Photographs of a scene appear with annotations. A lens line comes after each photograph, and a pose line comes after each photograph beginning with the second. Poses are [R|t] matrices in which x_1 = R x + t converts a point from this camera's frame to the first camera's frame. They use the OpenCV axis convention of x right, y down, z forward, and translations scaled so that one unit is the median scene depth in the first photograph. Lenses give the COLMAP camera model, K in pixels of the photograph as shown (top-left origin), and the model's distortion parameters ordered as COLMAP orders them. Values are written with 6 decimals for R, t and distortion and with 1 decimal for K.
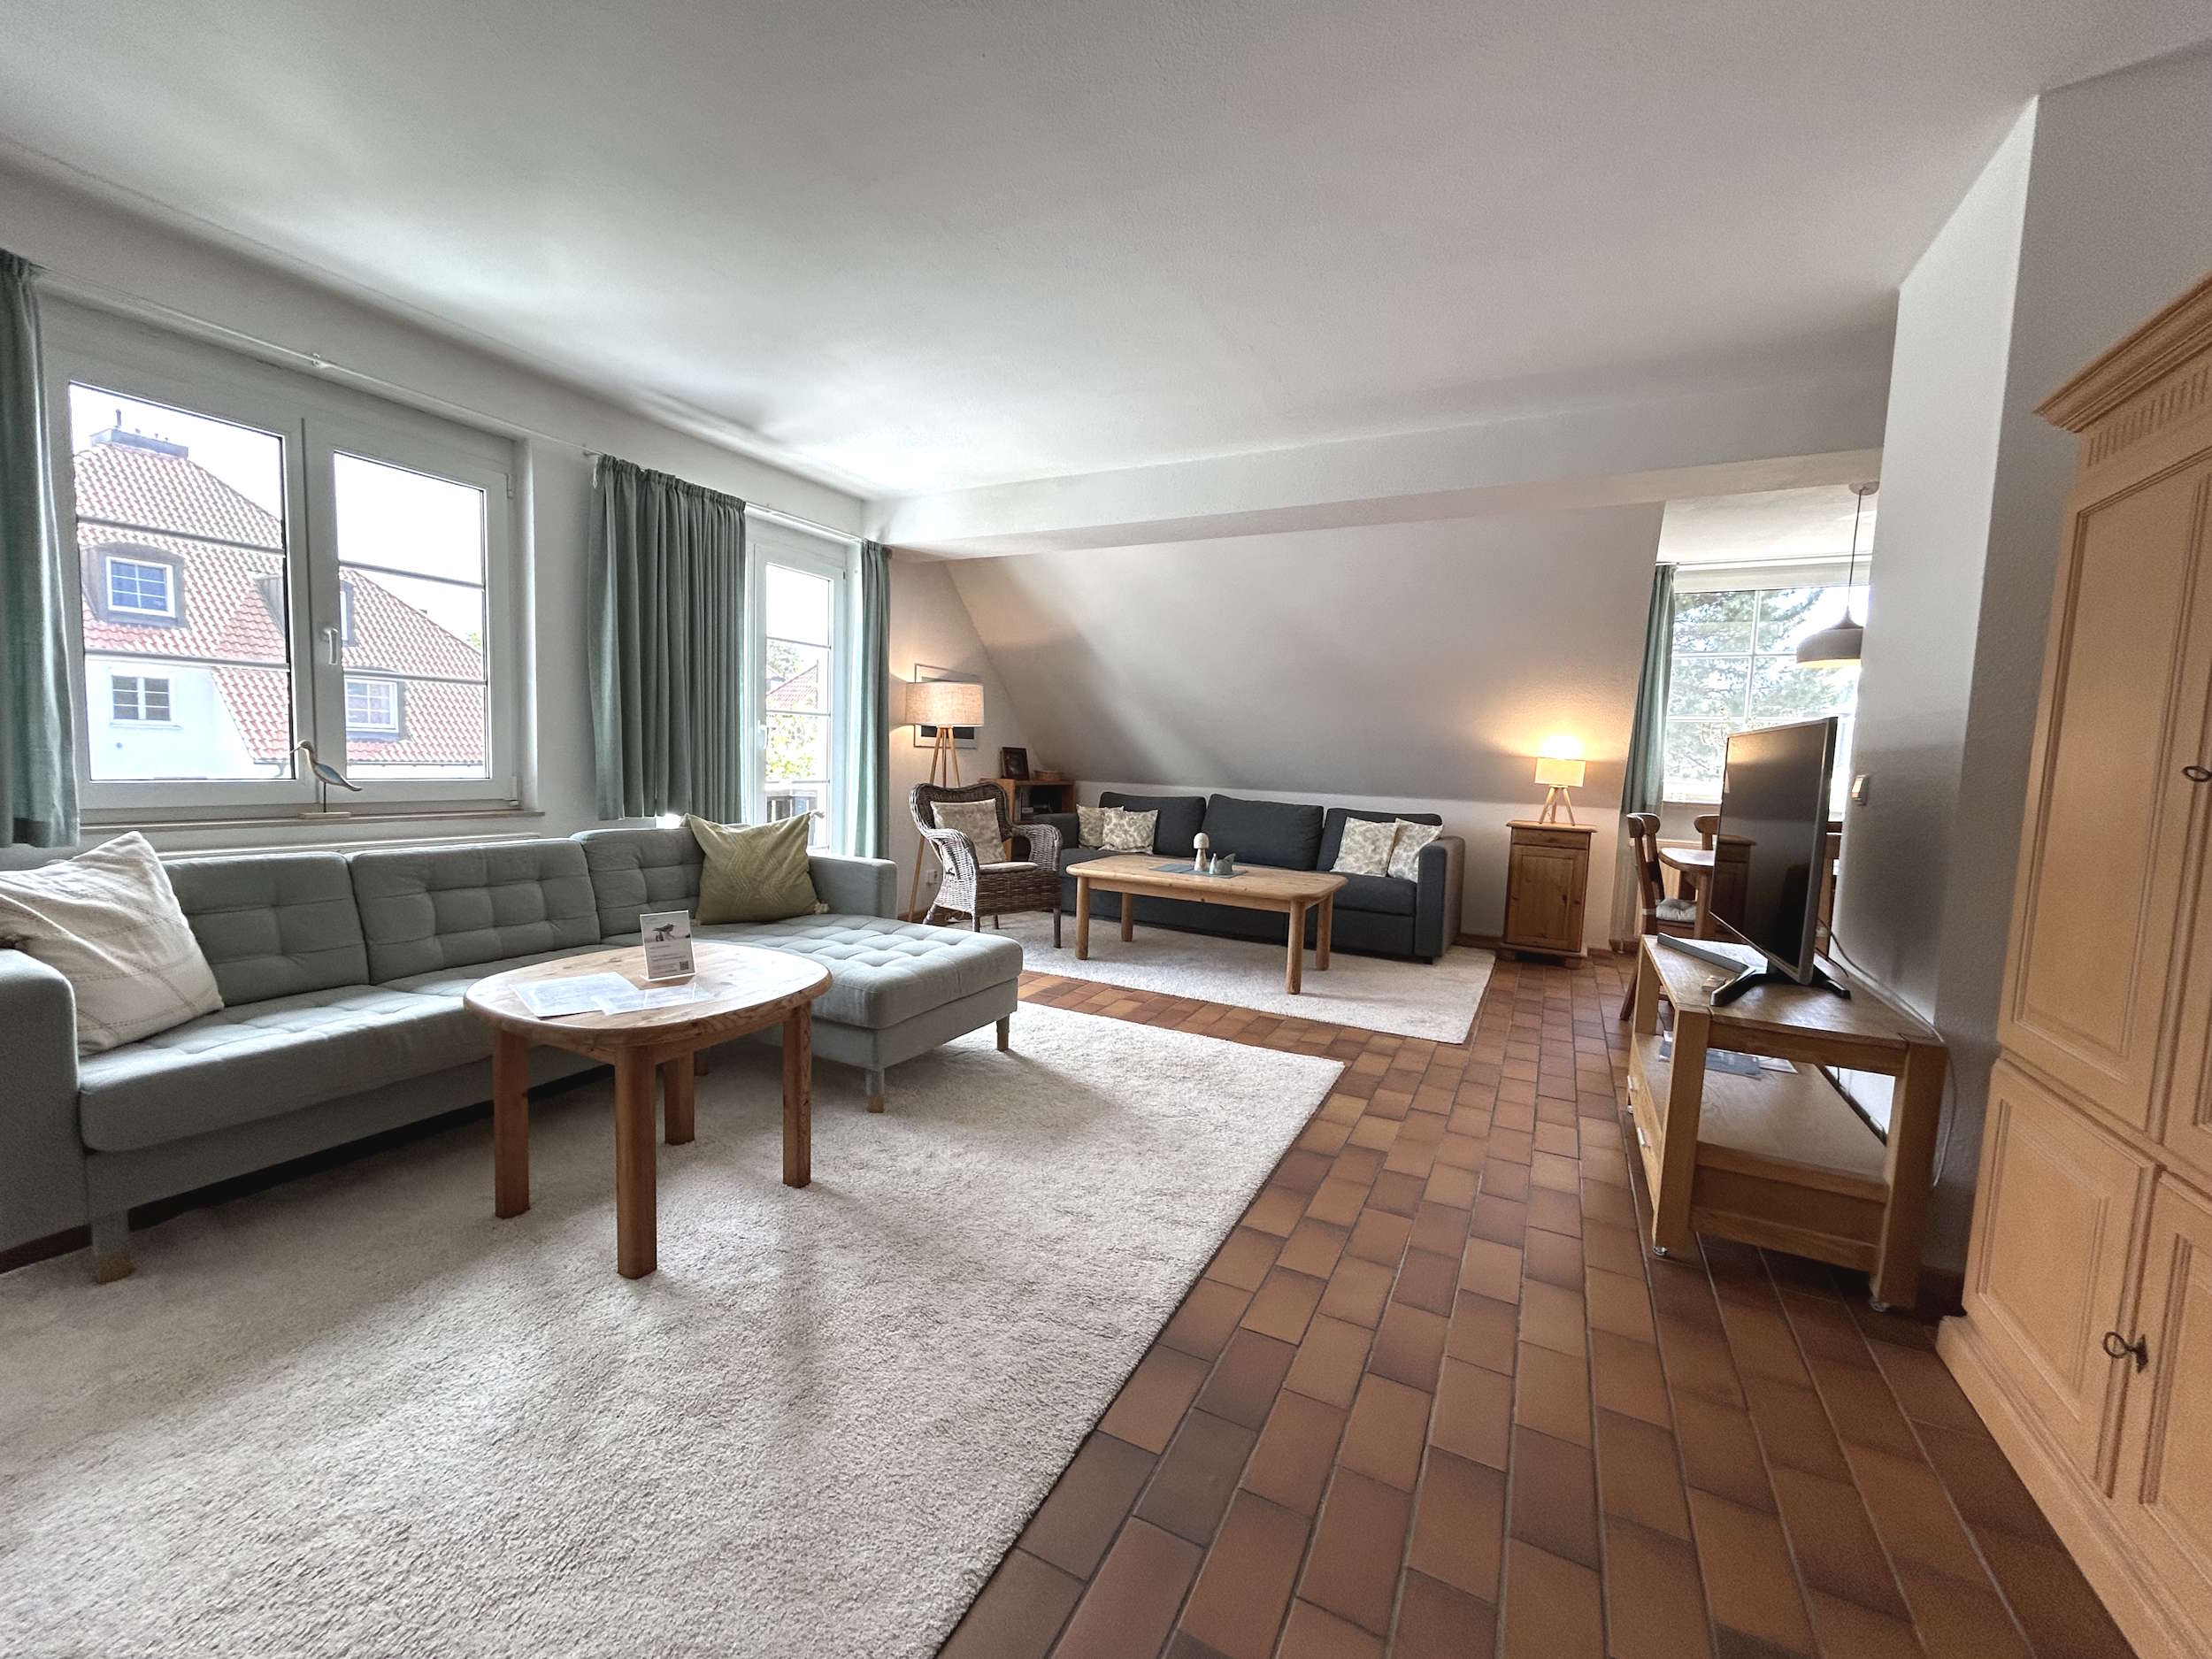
lens RADIAL K [[888.1, 0, 1097.3], [0, 888.1, 827.7], [0, 0, 1]] dist [-0.002557, 0.000419]
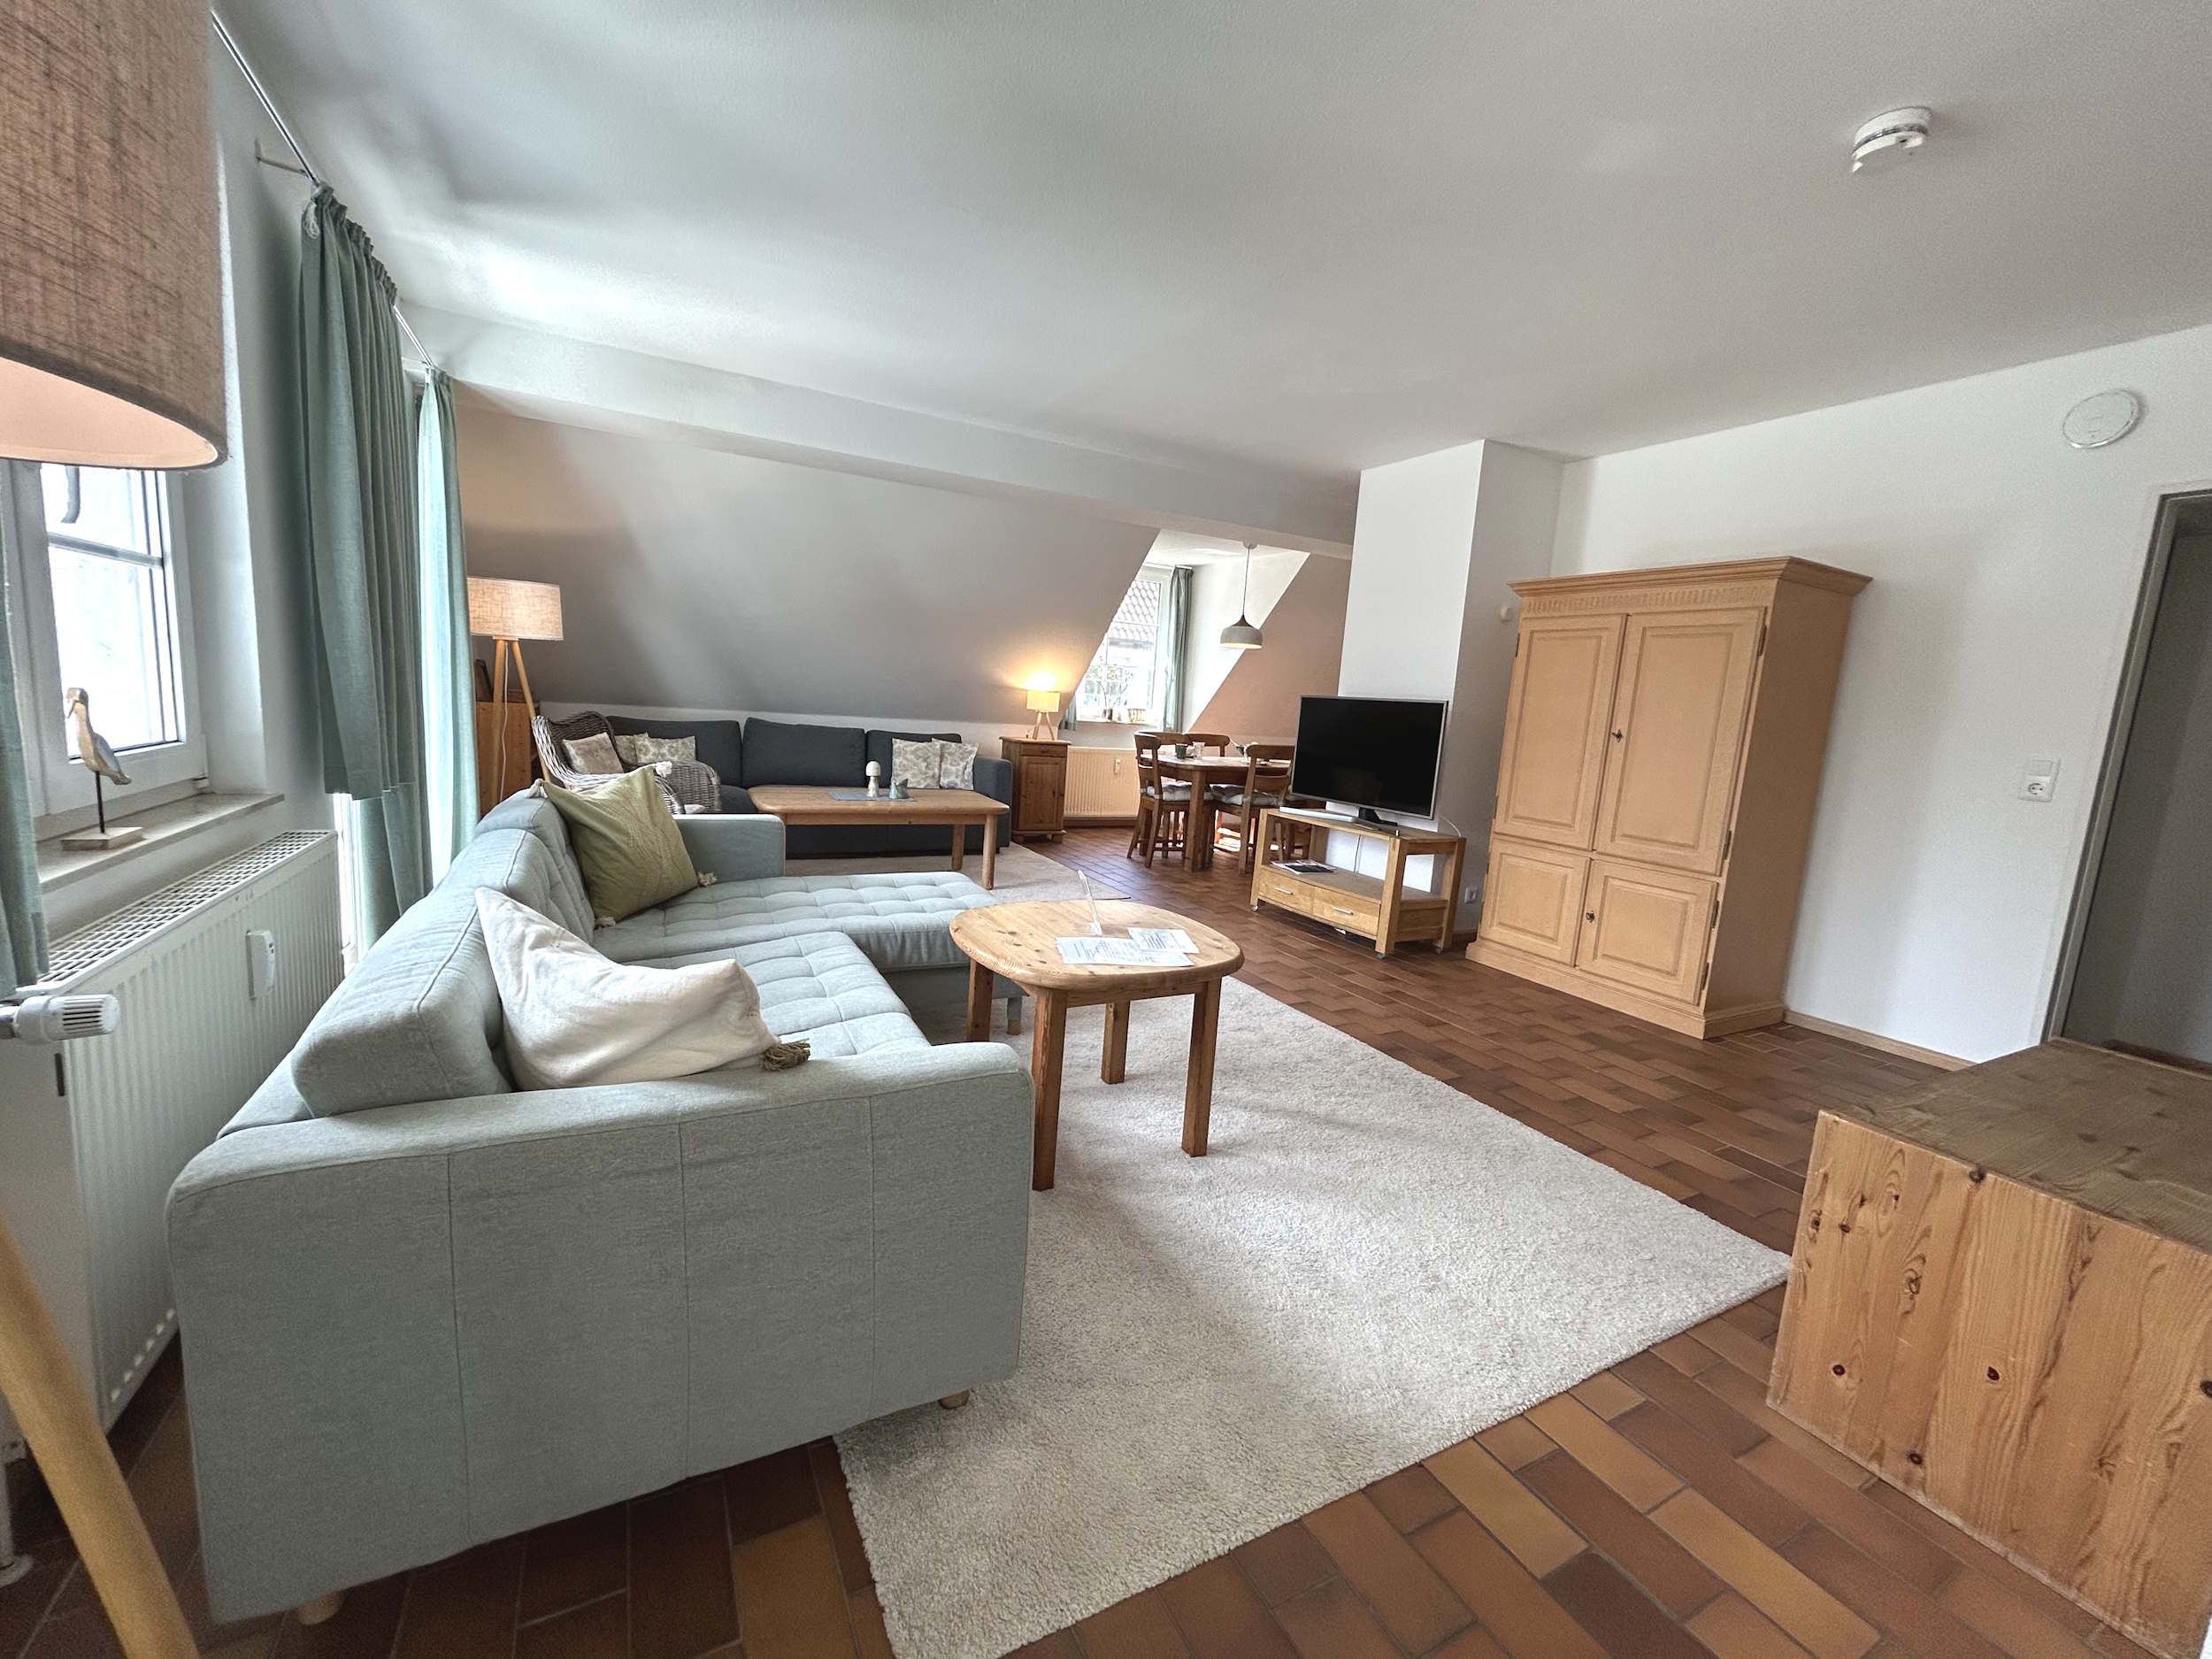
lens RADIAL K [[888.1, 0, 1094.2], [0, 888.1, 829.3], [0, 0, 1]] dist [-0.002557, 0.000419]
pose [[0.565113, -0.118894, 0.816402, -0.544643], [0.023201, 0.991460, 0.128328, -0.039065], [-0.824687, -0.053578, 0.563046, 0.154195]]
